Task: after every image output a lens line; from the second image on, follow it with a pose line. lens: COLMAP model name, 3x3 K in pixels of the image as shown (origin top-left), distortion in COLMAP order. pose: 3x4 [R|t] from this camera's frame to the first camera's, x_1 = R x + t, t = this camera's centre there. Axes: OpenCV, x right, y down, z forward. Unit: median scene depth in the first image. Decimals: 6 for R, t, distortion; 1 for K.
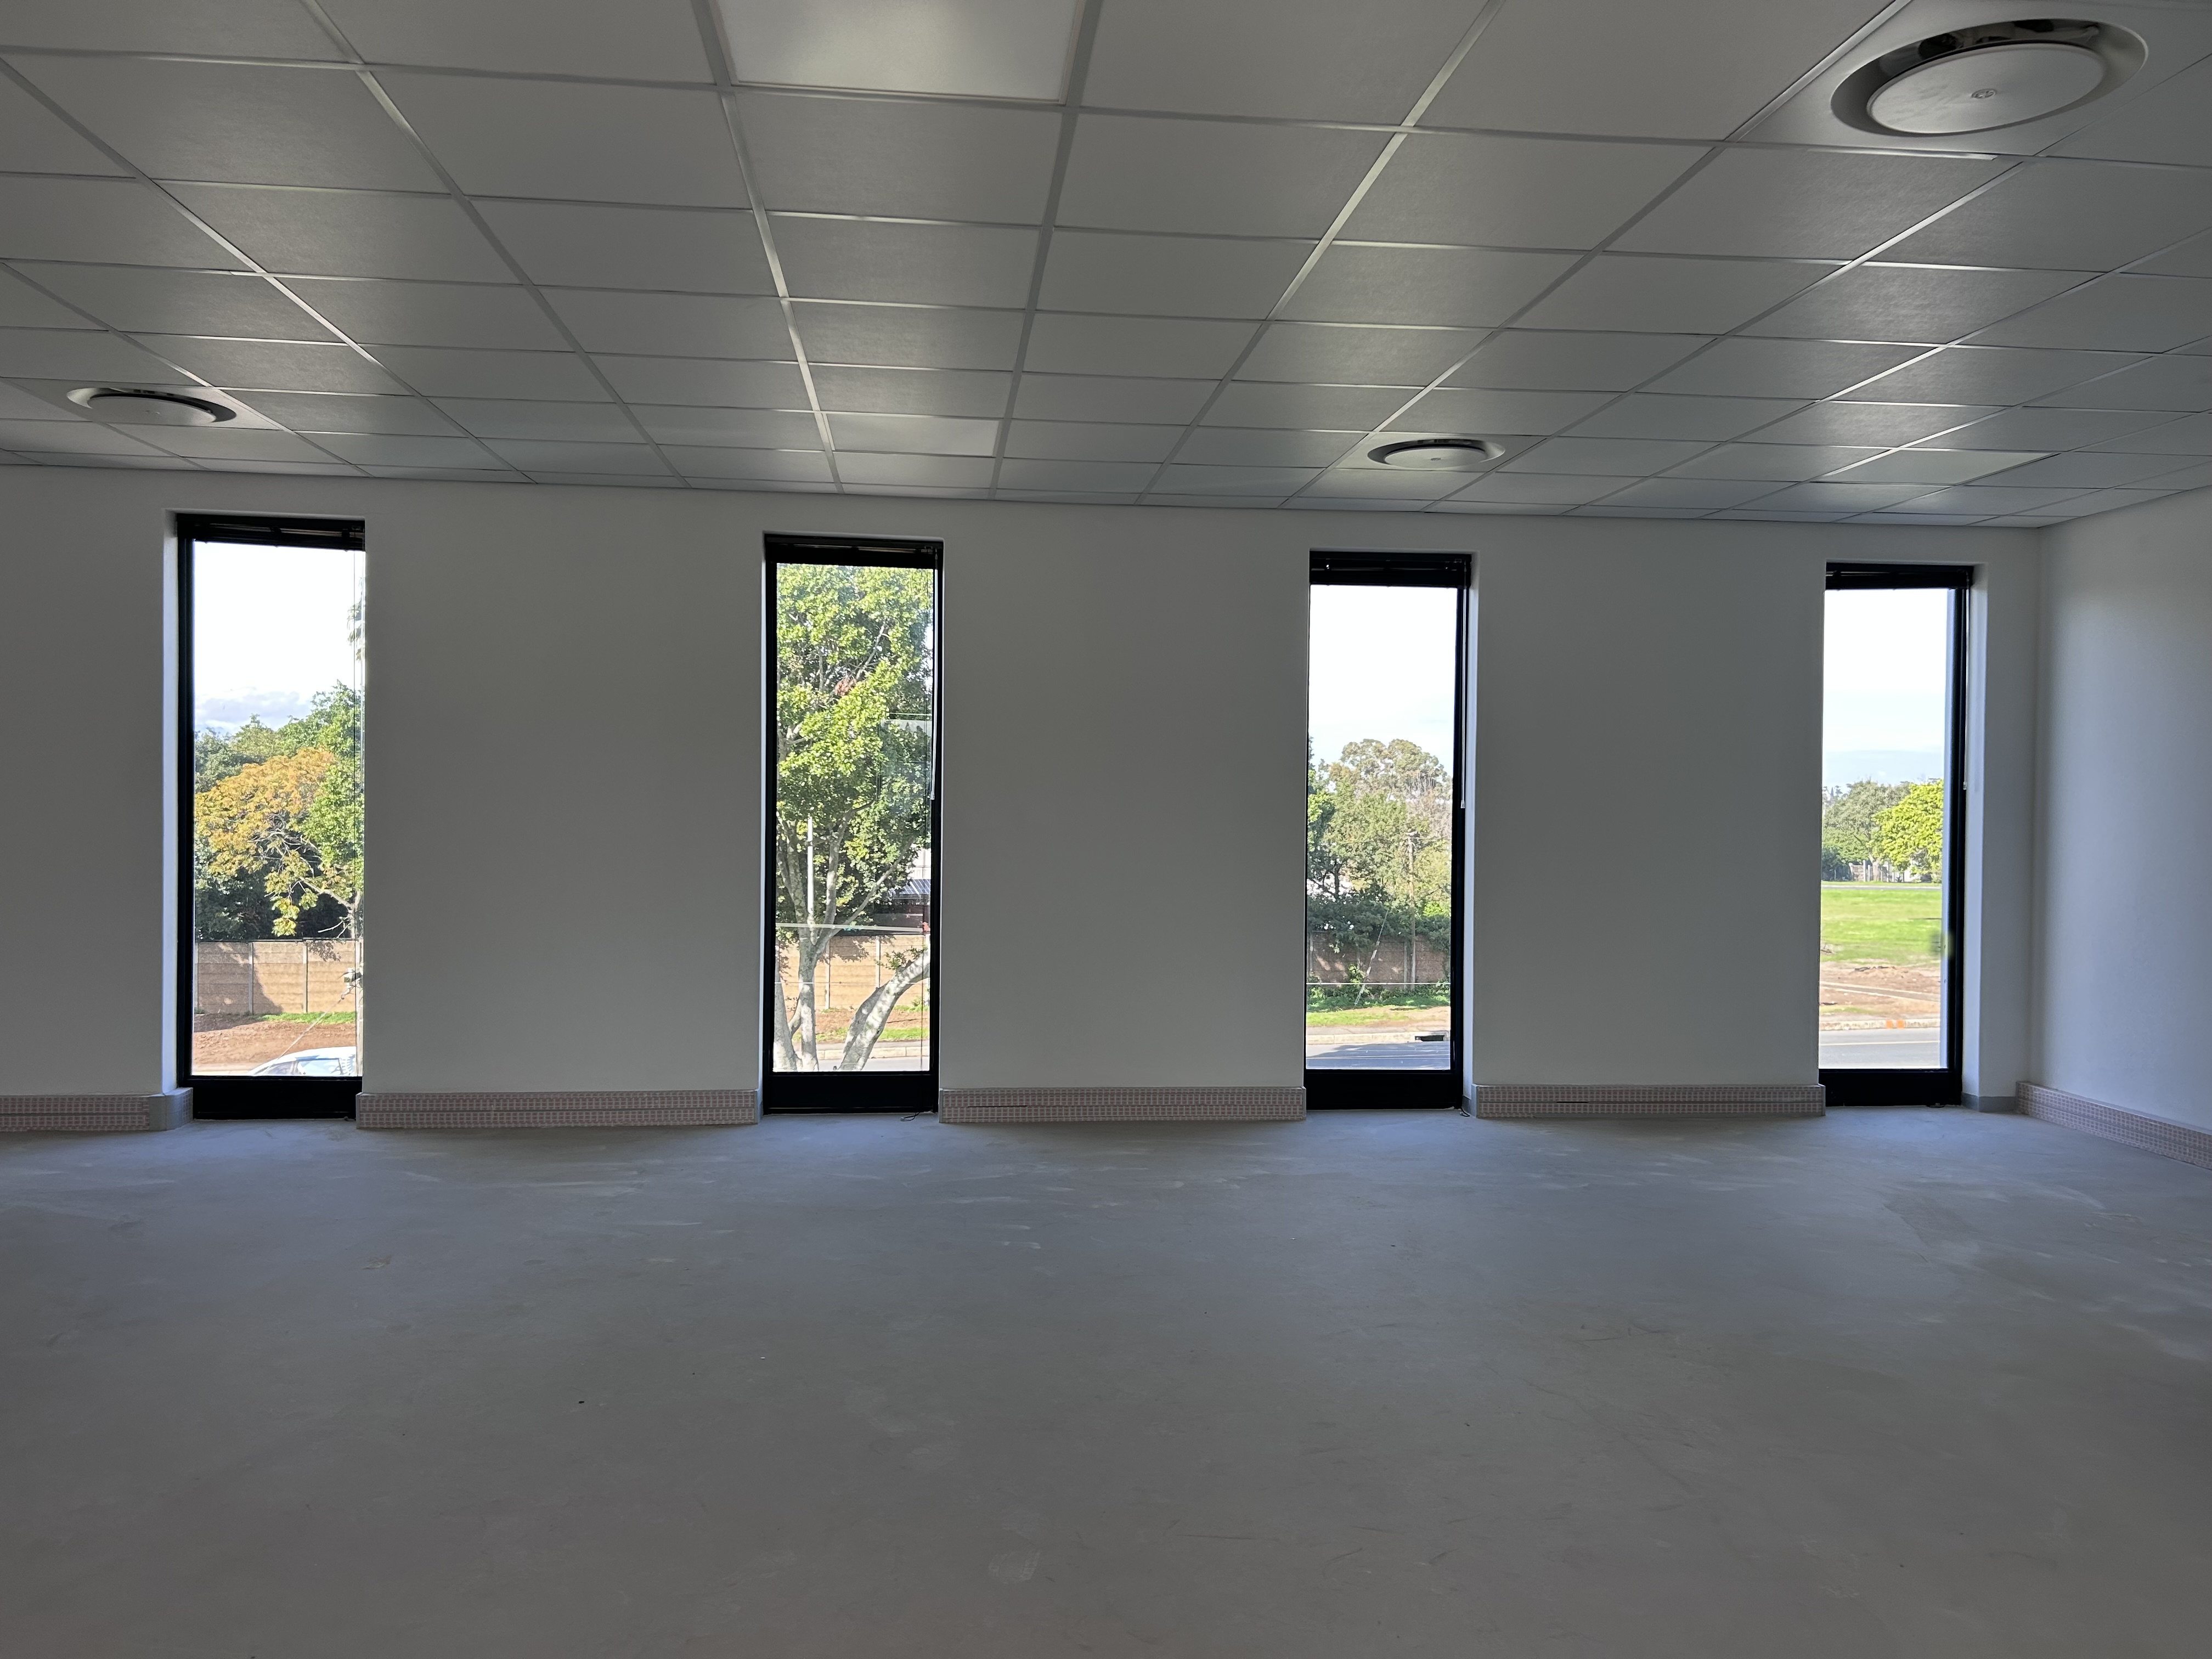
lens RADIAL K [[1663.0, 0, 1096.9], [0, 1663.0, 835.5], [0, 0, 1]] dist [0.047166, -0.049803]
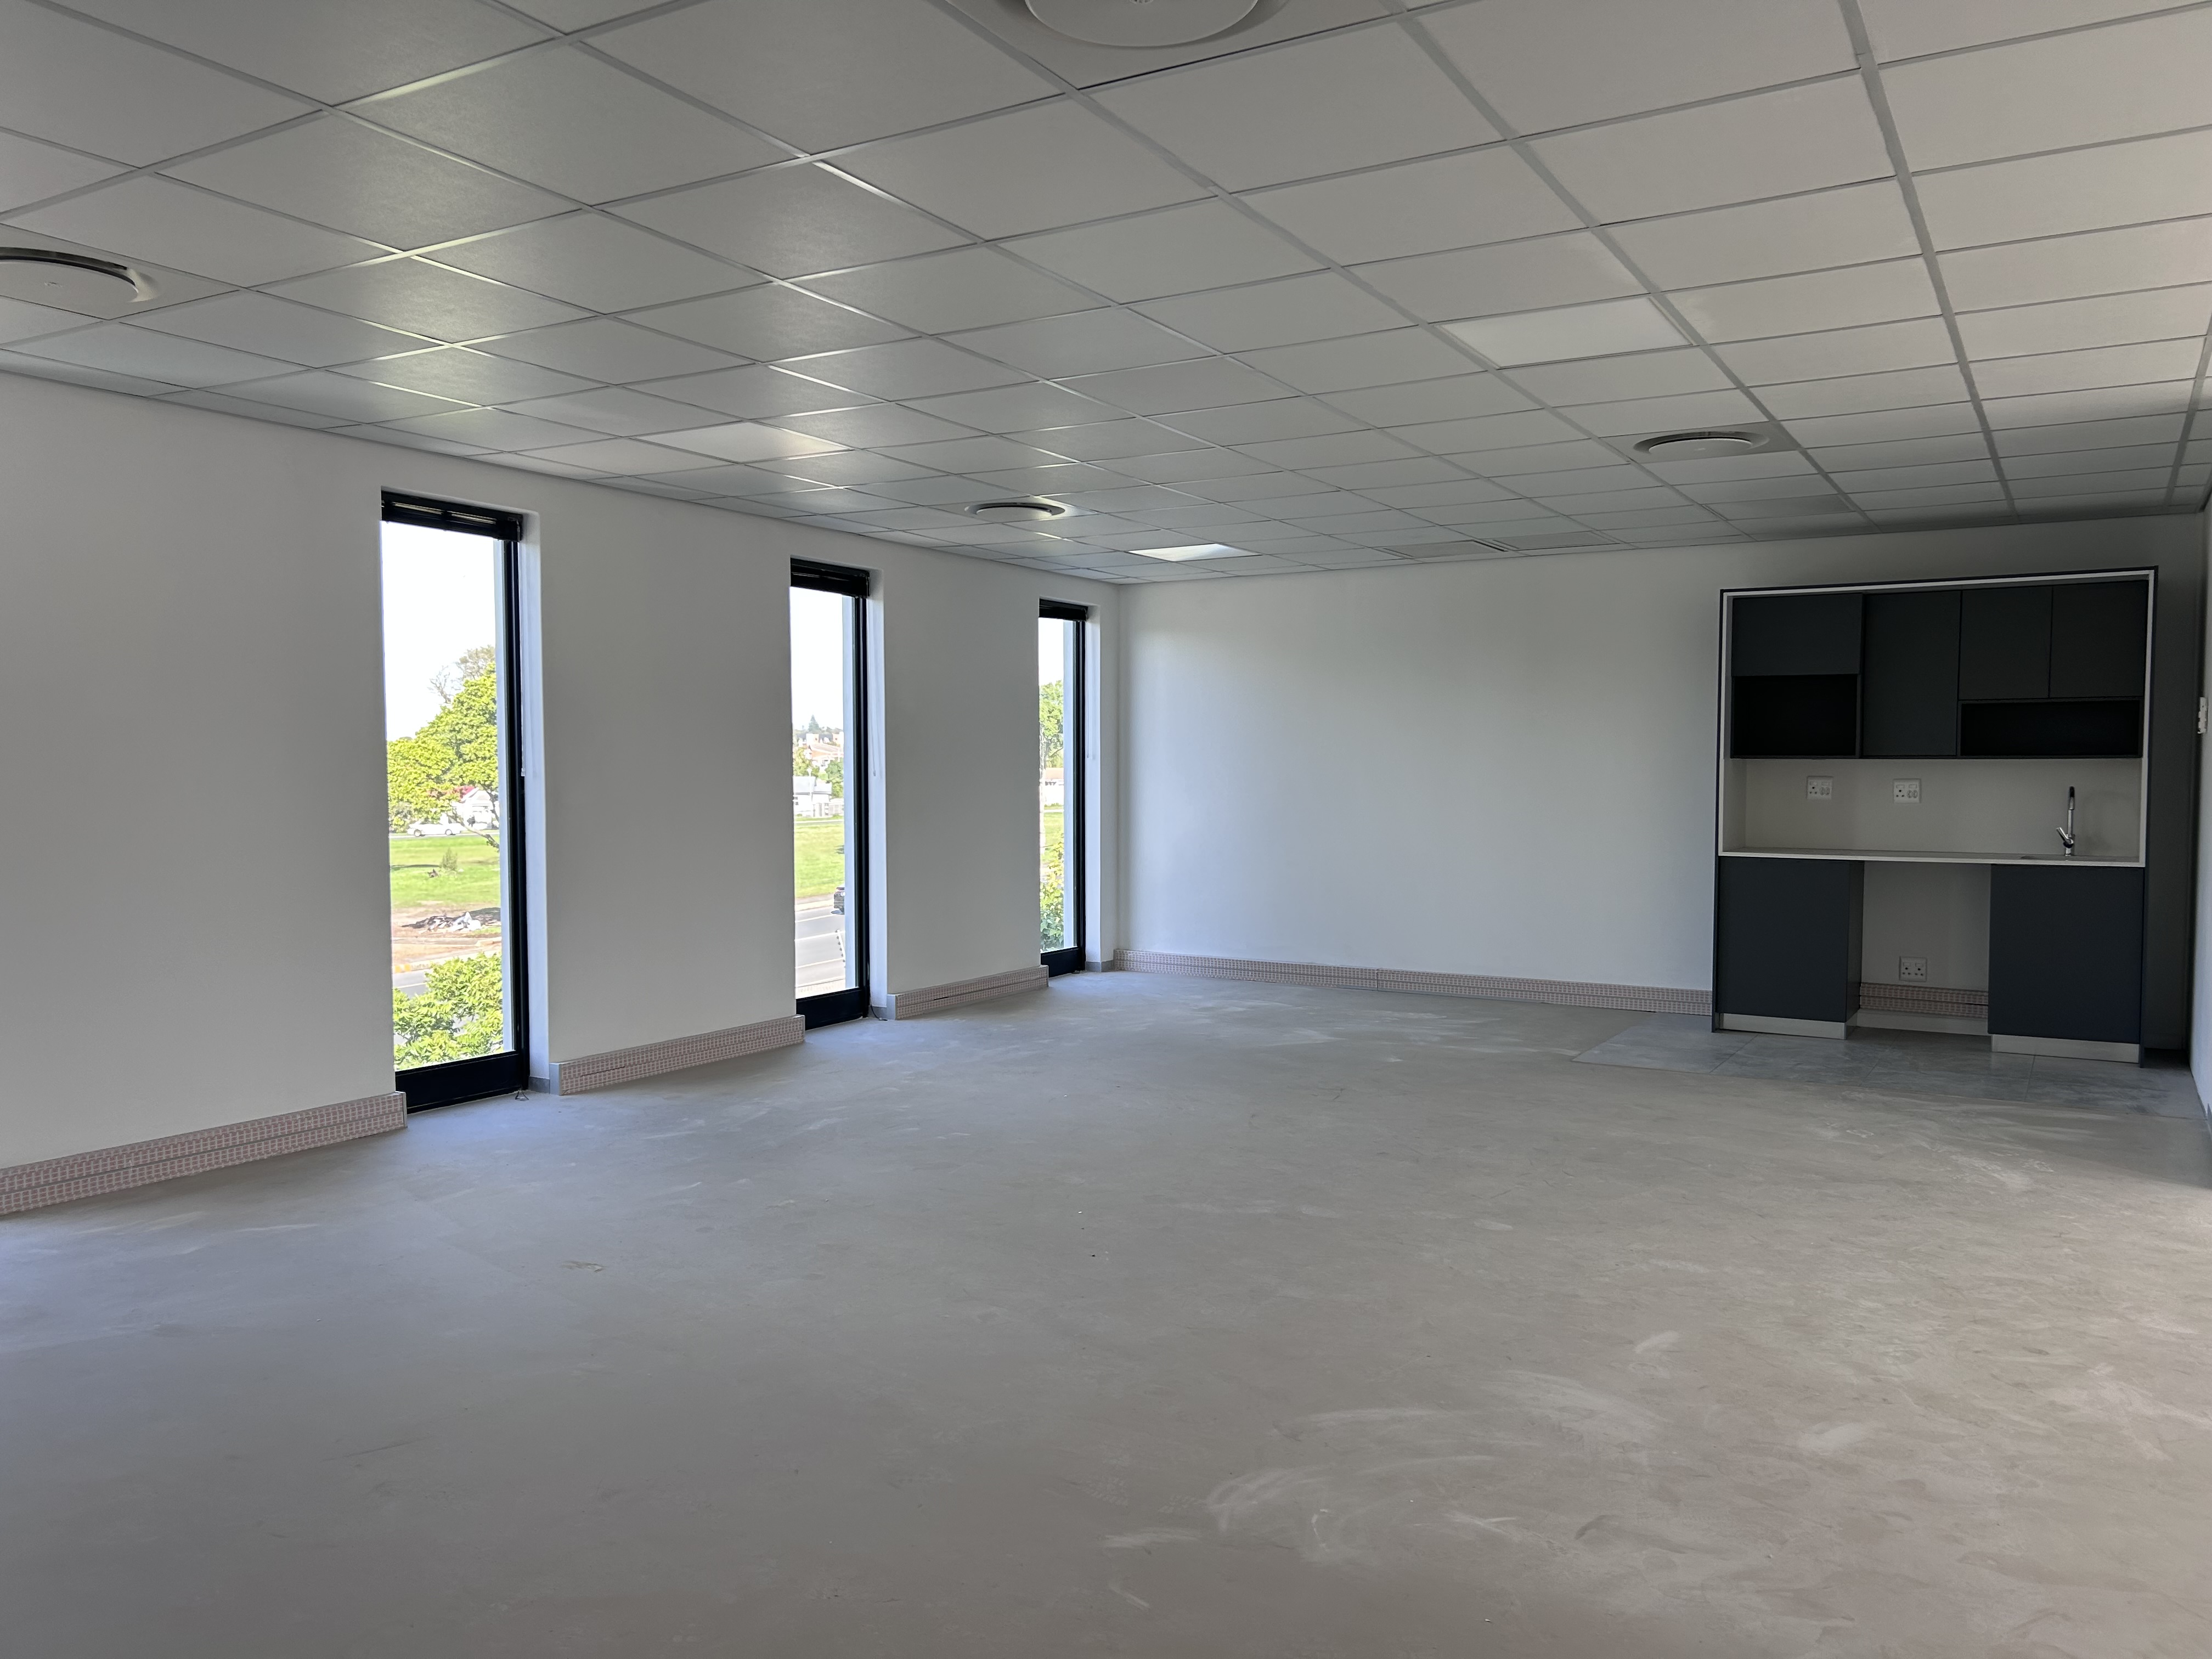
lens RADIAL K [[1663.0, 0, 1096.9], [0, 1663.0, 835.5], [0, 0, 1]] dist [0.047166, -0.049803]
pose [[0.597014, -0.046631, 0.800874, -0.722491], [0.023822, 0.998899, 0.040403, -0.018323], [-0.801877, -0.005043, 0.597468, 0.133349]]
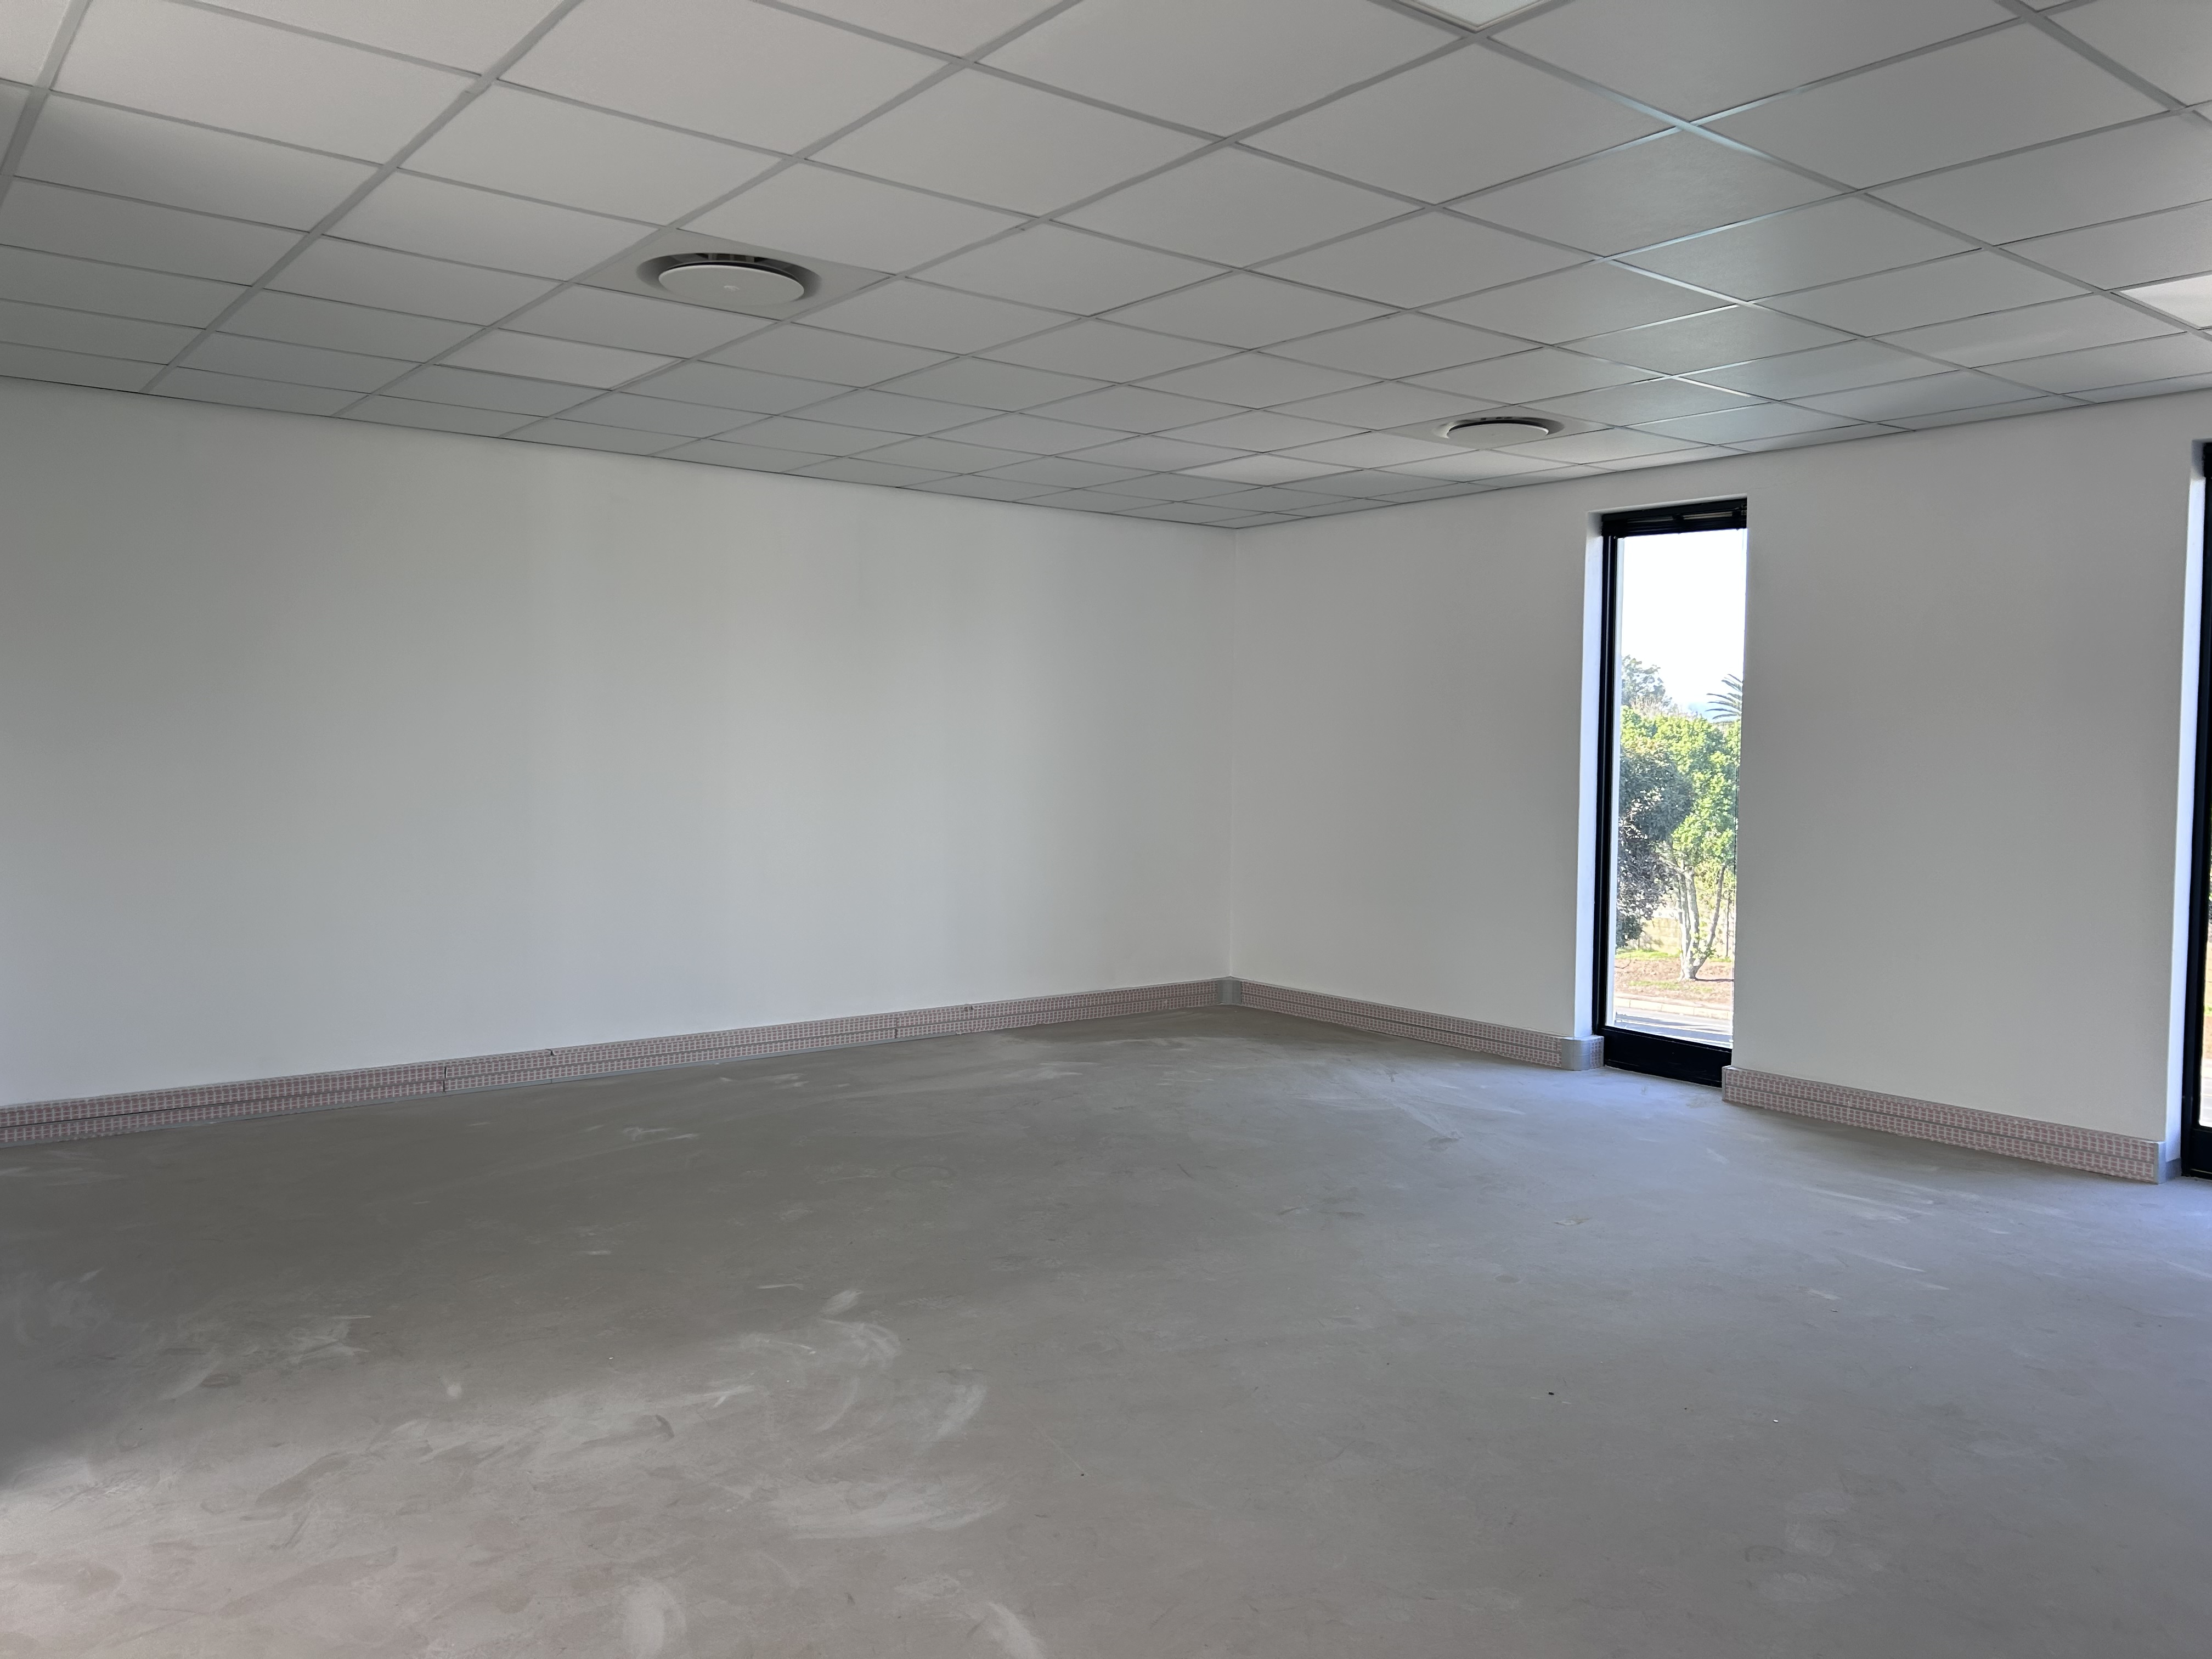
lens RADIAL K [[1663.0, 0, 1096.9], [0, 1663.0, 835.5], [0, 0, 1]] dist [0.047166, -0.049803]
pose [[0.530767, 0.039964, -0.846575, 0.207048], [-0.023572, 0.999197, 0.032391, -0.009211], [0.847190, 0.002763, 0.531283, 0.136387]]
